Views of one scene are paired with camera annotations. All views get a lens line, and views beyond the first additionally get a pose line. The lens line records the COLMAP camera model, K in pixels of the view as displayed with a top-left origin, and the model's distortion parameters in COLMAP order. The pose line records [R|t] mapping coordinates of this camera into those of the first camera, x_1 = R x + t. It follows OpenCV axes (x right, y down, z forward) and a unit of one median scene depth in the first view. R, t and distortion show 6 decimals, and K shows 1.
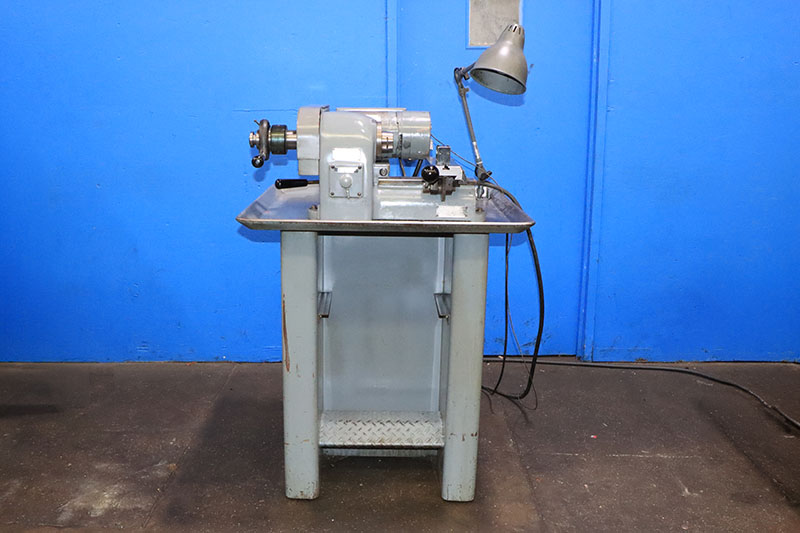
lens RADIAL K [[801.5, 0, 353.1], [0, 801.5, 267.2], [0, 0, 1]] dist [-0.127837, -0.000481]
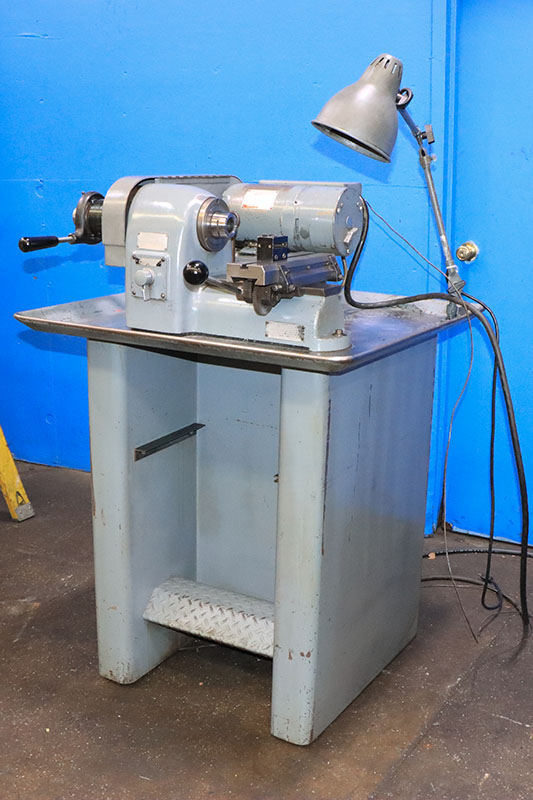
lens RADIAL K [[974.8, 0, 266.5], [0, 974.8, 425.8], [0, 0, 1]] dist [-0.118956, 0.014609]
pose [[0.878785, 0.138286, -0.456742, 0.472741], [-0.117129, 0.990320, 0.074478, -0.046391], [0.462620, -0.011952, 0.886476, 0.228764]]
